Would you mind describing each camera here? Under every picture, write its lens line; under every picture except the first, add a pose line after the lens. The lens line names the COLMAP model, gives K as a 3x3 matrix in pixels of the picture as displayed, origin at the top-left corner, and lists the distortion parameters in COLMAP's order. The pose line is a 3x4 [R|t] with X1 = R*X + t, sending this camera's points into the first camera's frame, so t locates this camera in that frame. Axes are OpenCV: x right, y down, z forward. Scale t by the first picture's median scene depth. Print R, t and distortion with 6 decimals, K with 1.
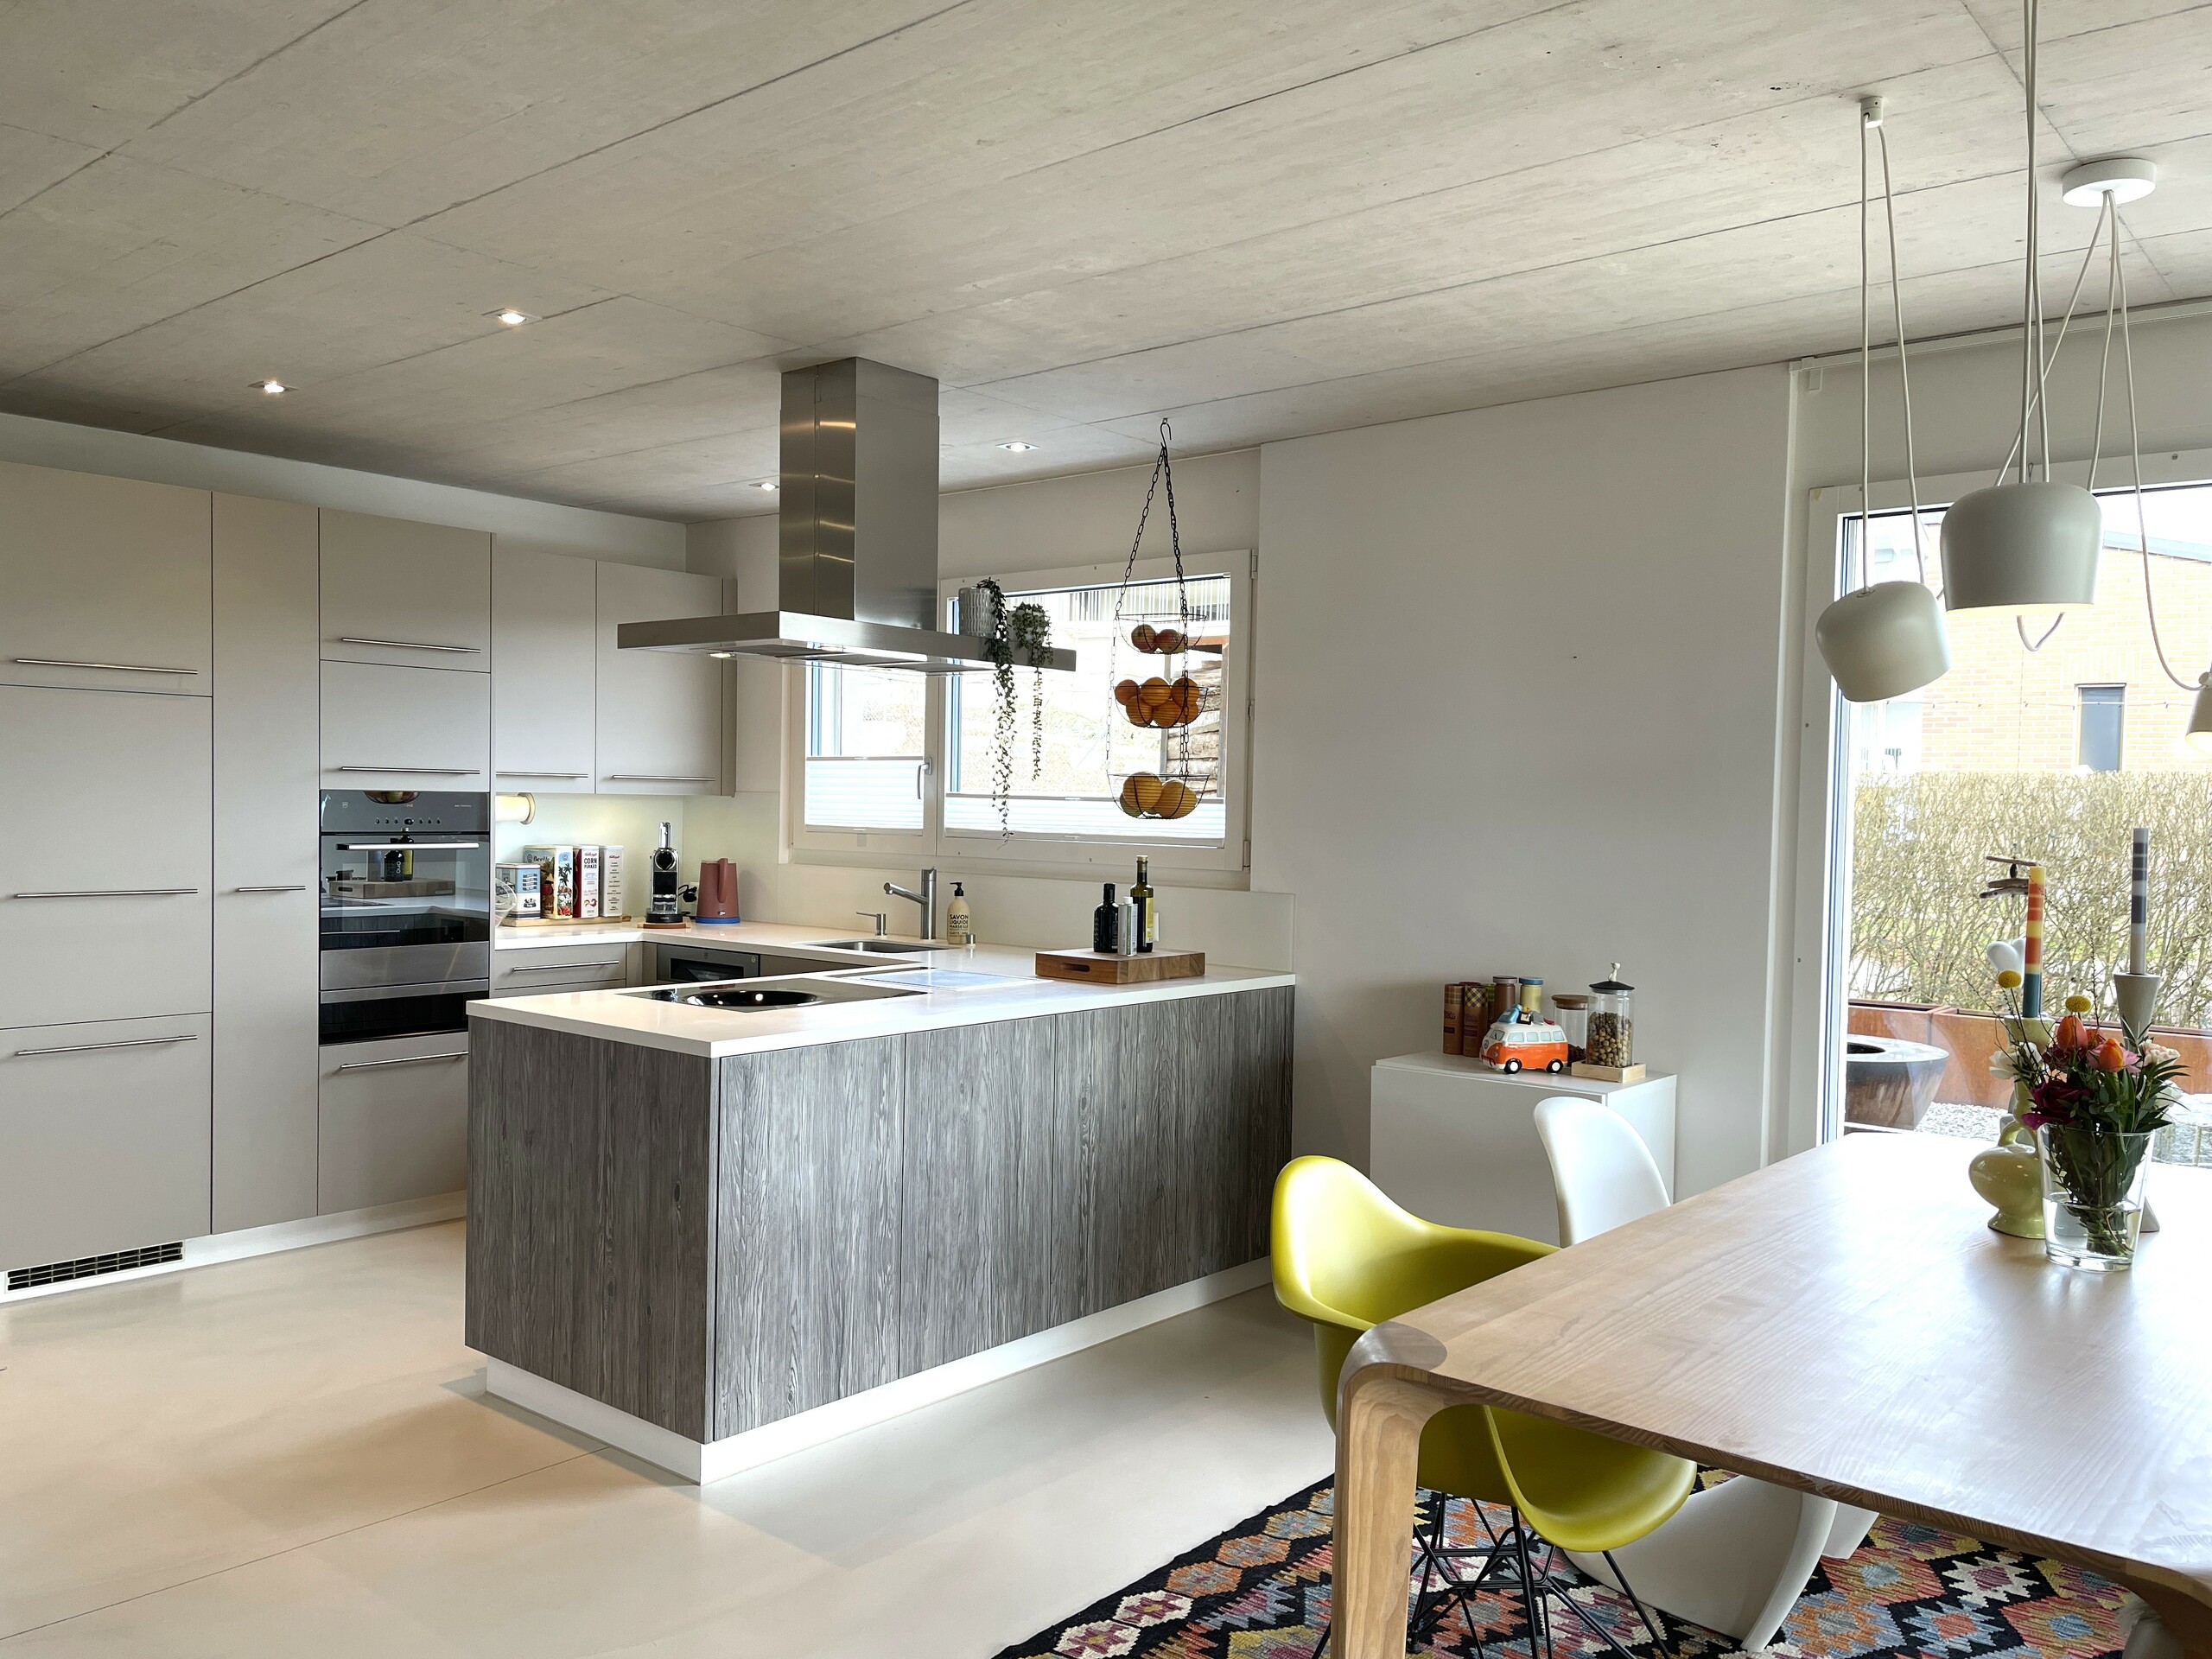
lens RADIAL K [[1684.0, 0, 1123.5], [0, 1684.0, 837.5], [0, 0, 1]] dist [0.051747, -0.055461]
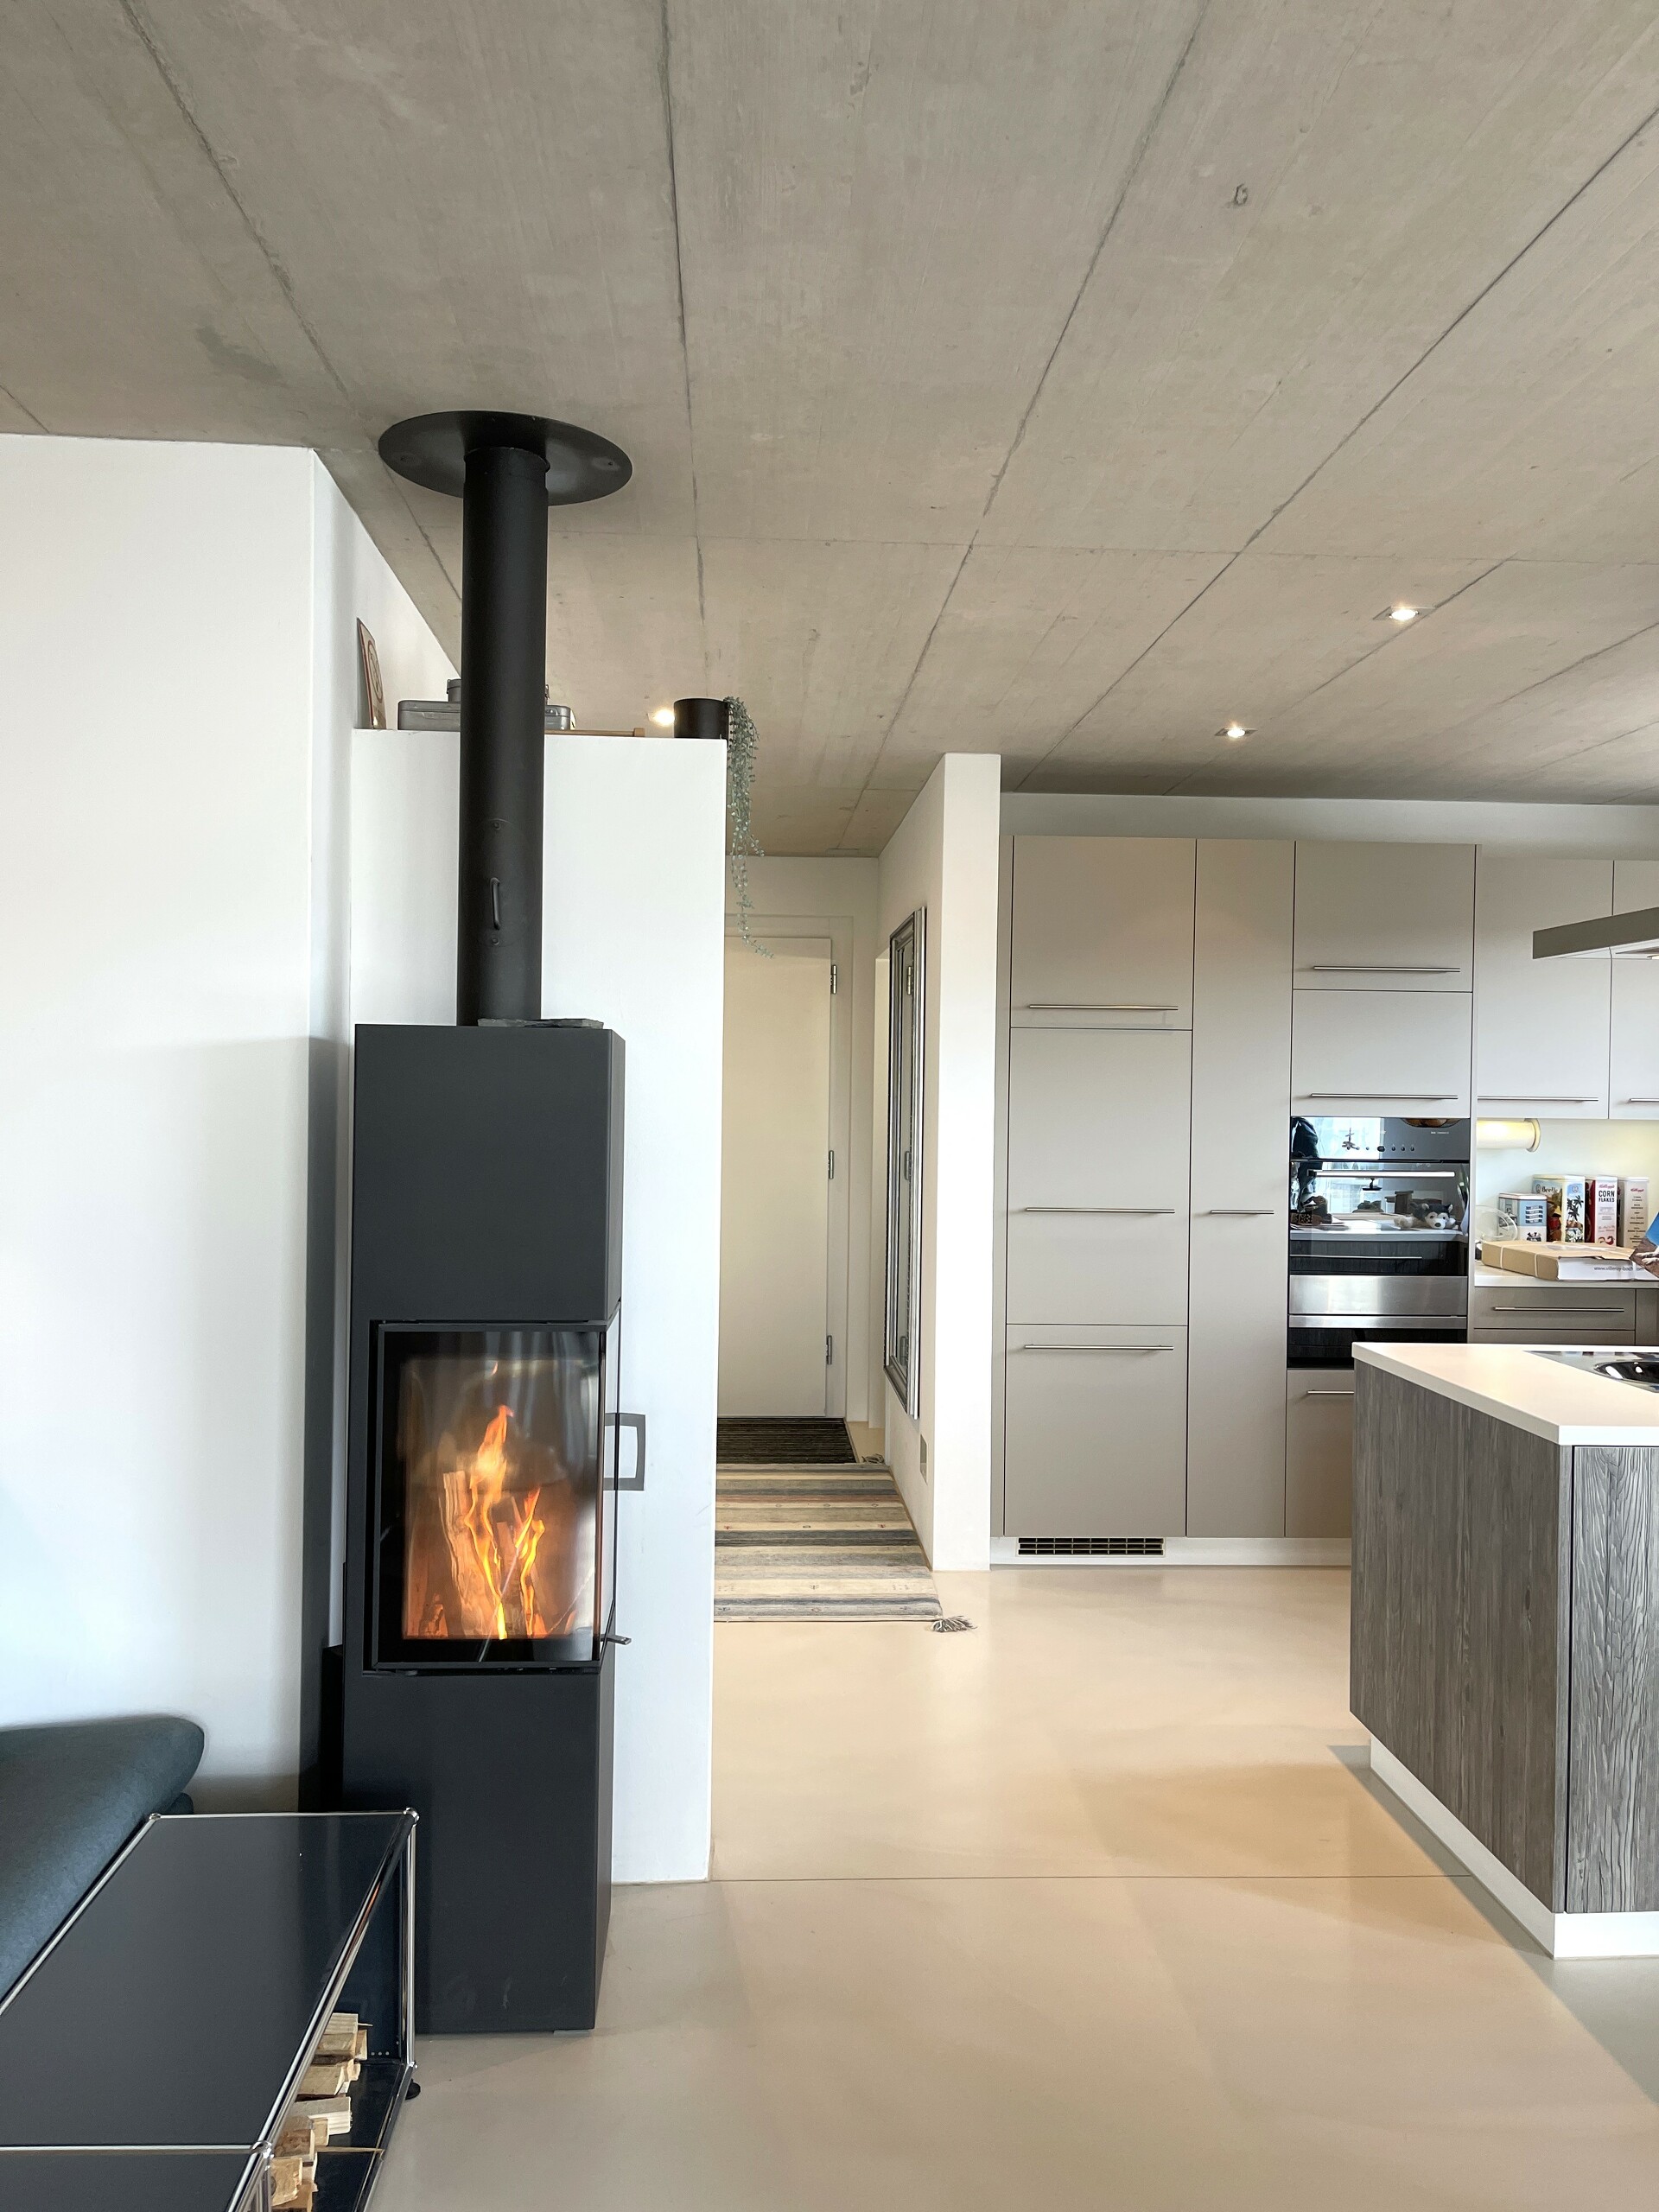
lens RADIAL K [[1684.0, 0, 822.5], [0, 1684.0, 1098.5], [0, 0, 1]] dist [0.051747, -0.055461]
pose [[0.684454, -0.006983, -0.729023, 0.101589], [-0.017897, 0.999492, -0.026376, -0.009583], [0.728837, 0.031100, 0.683981, 0.137962]]
